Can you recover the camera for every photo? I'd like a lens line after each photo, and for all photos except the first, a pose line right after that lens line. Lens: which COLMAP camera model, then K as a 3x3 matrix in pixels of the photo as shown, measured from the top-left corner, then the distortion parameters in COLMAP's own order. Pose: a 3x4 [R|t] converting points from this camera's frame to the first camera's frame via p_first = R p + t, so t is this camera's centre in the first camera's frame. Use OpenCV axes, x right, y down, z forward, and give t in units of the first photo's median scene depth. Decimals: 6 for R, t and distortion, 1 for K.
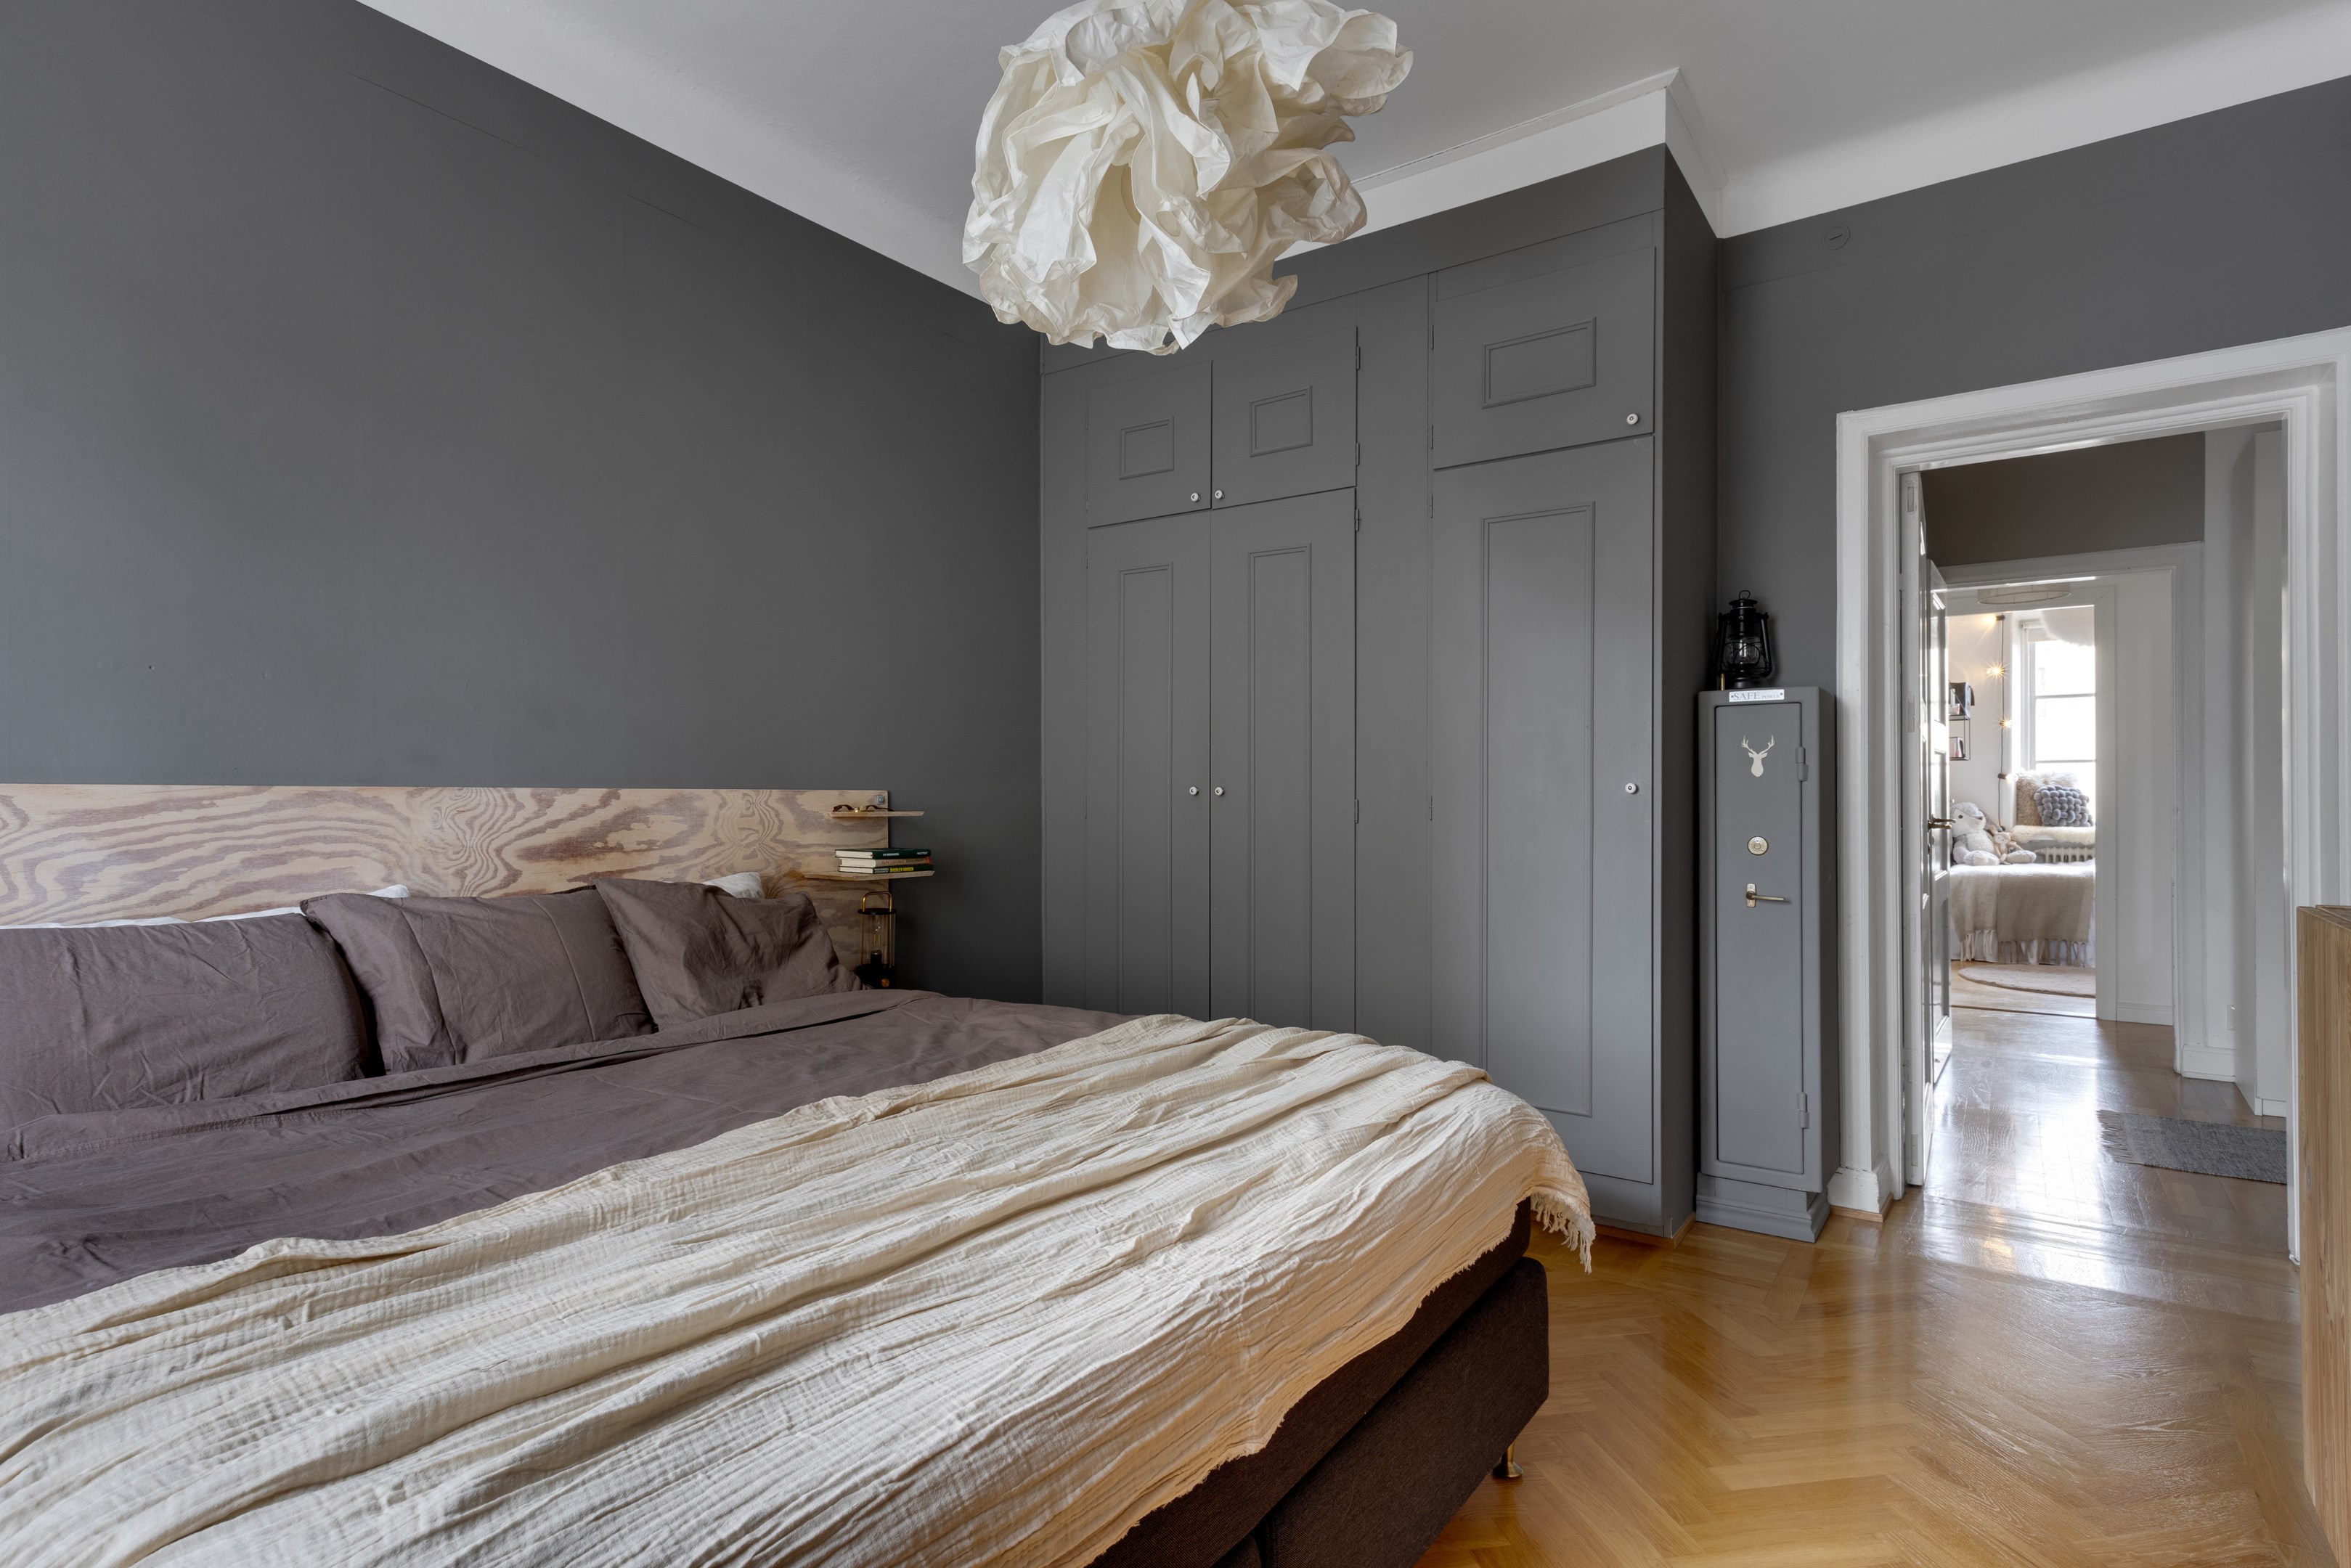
lens RADIAL K [[1153.3, 0, 1175.5], [0, 1153.3, 784.0], [0, 0, 1]] dist [0.002962, 0.000445]
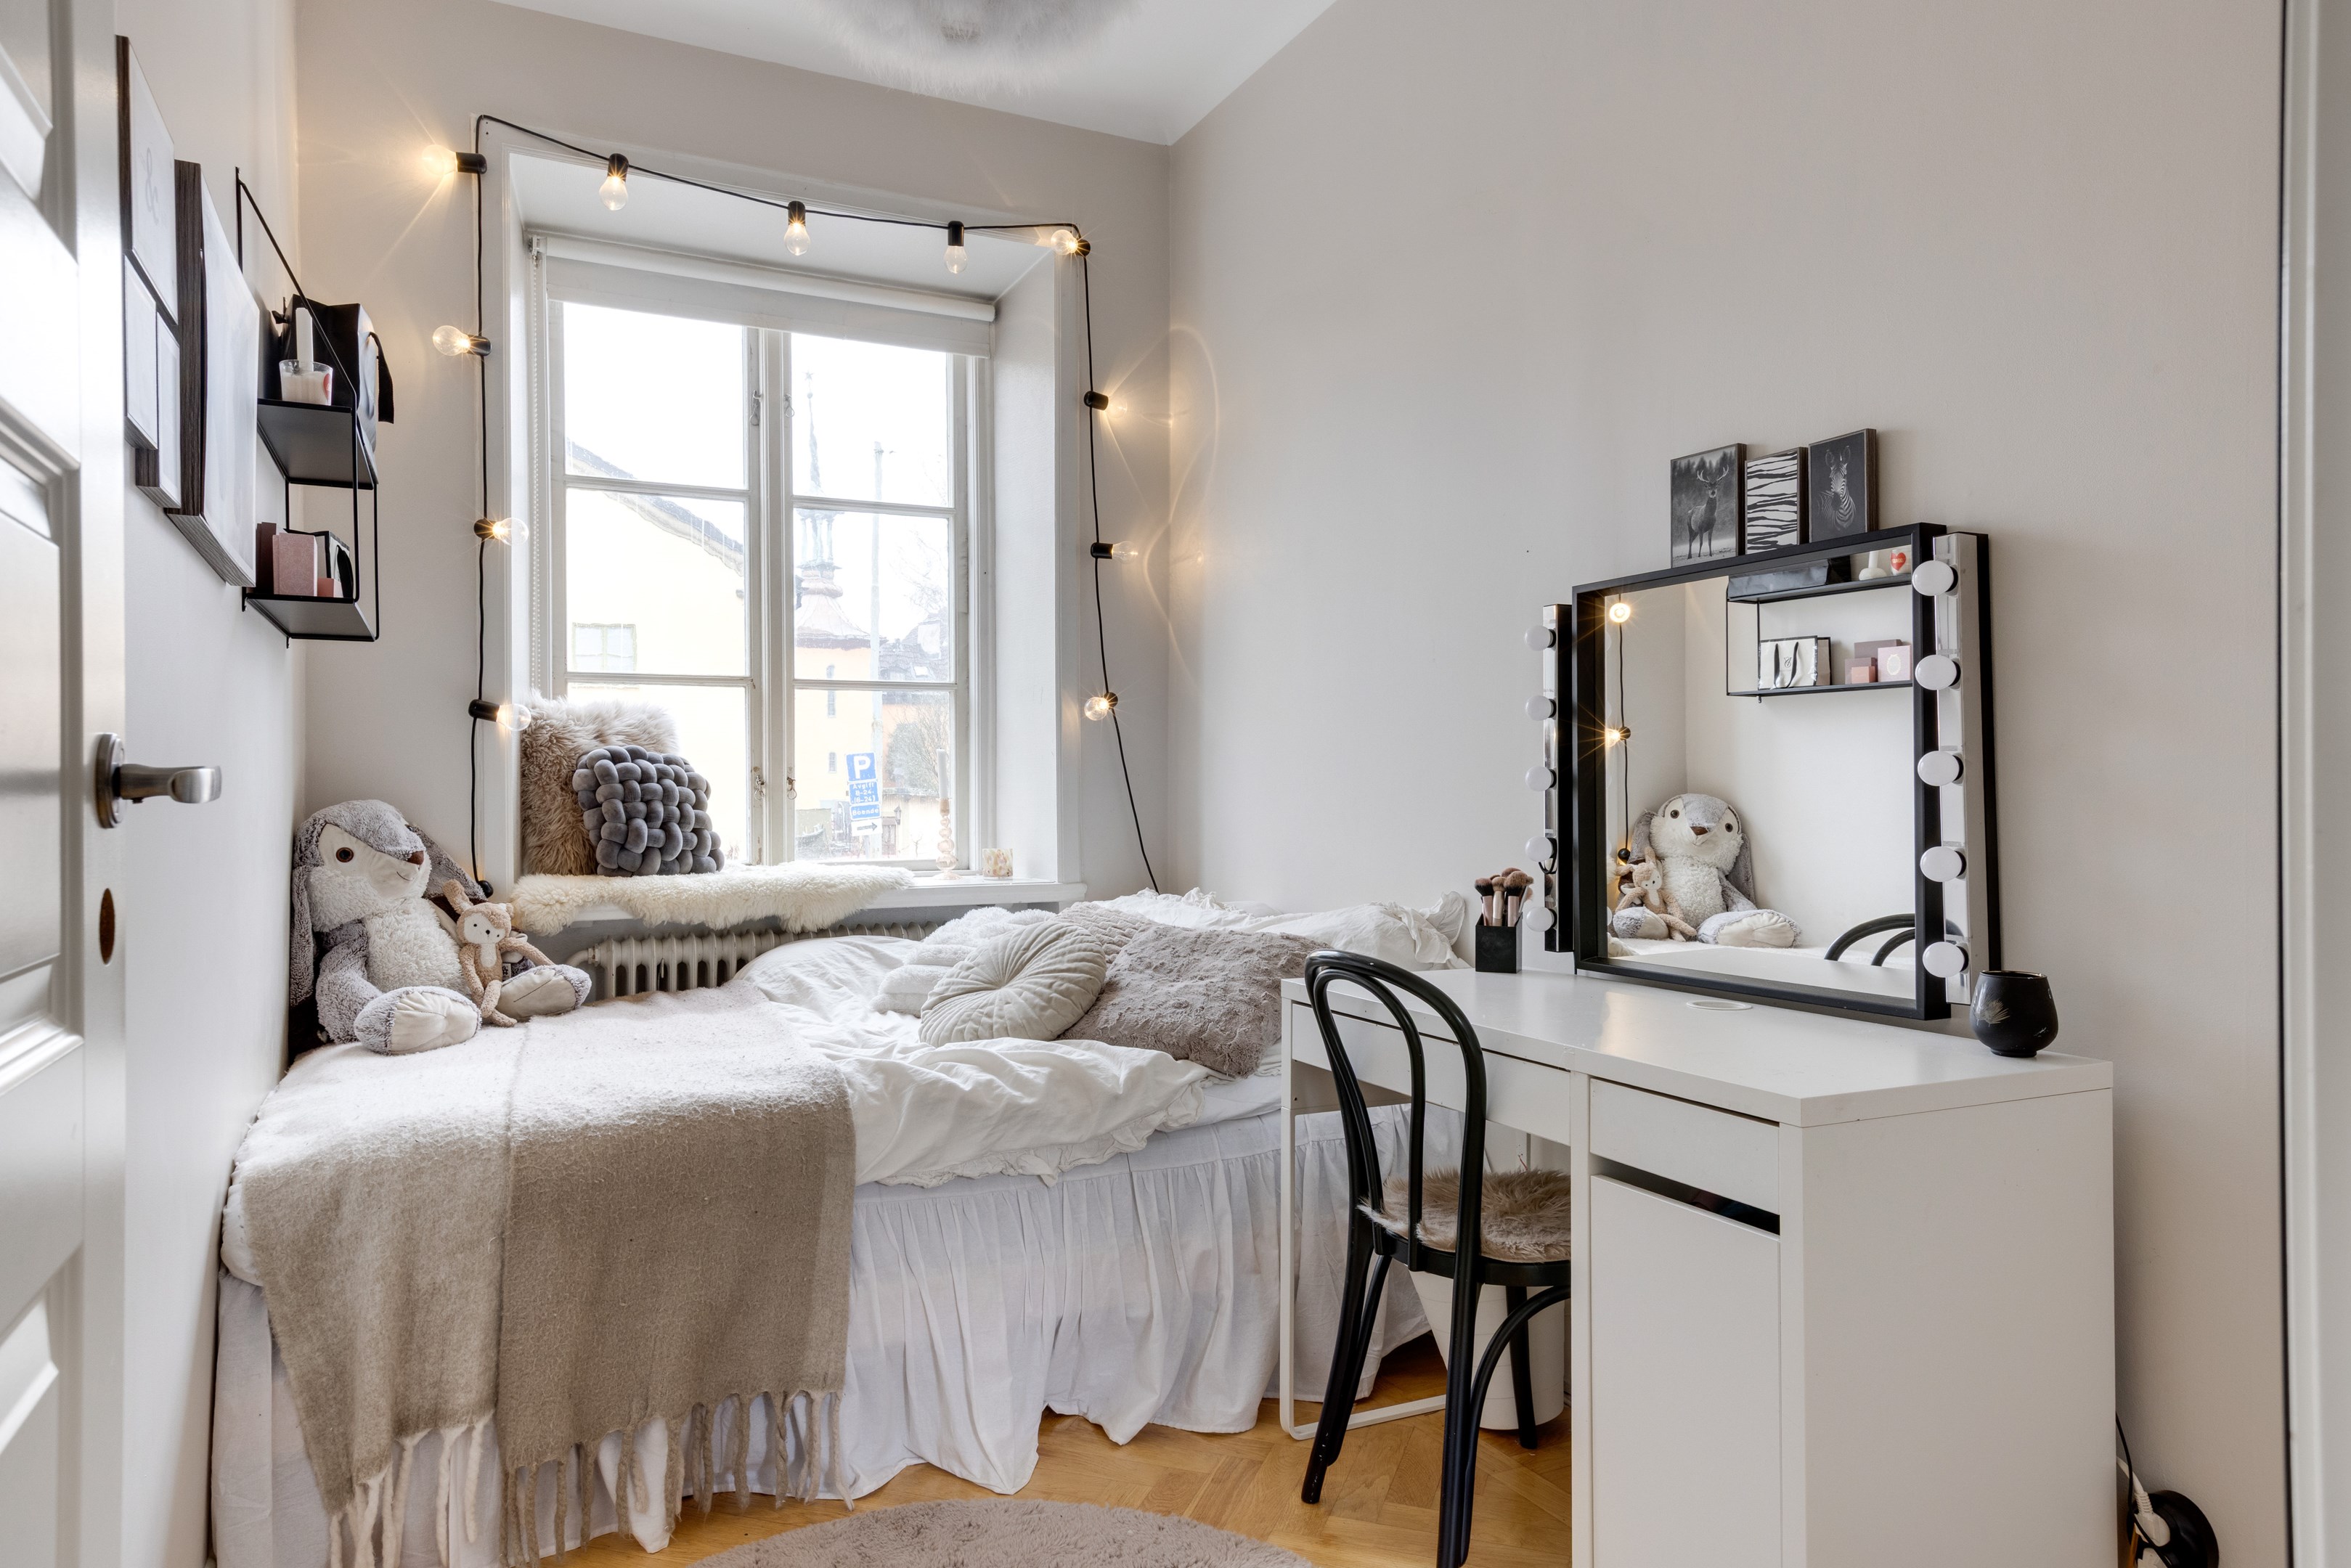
lens RADIAL K [[1528.9, 0, 1175.5], [0, 1528.9, 784.0], [0, 0, 1]] dist [0.053525, 0.000966]
pose [[0.467841, 0.000533, 0.883813, 0.461541], [-0.002611, 0.999996, 0.000779, 0.011324], [-0.883809, -0.002672, 0.467840, 0.676013]]
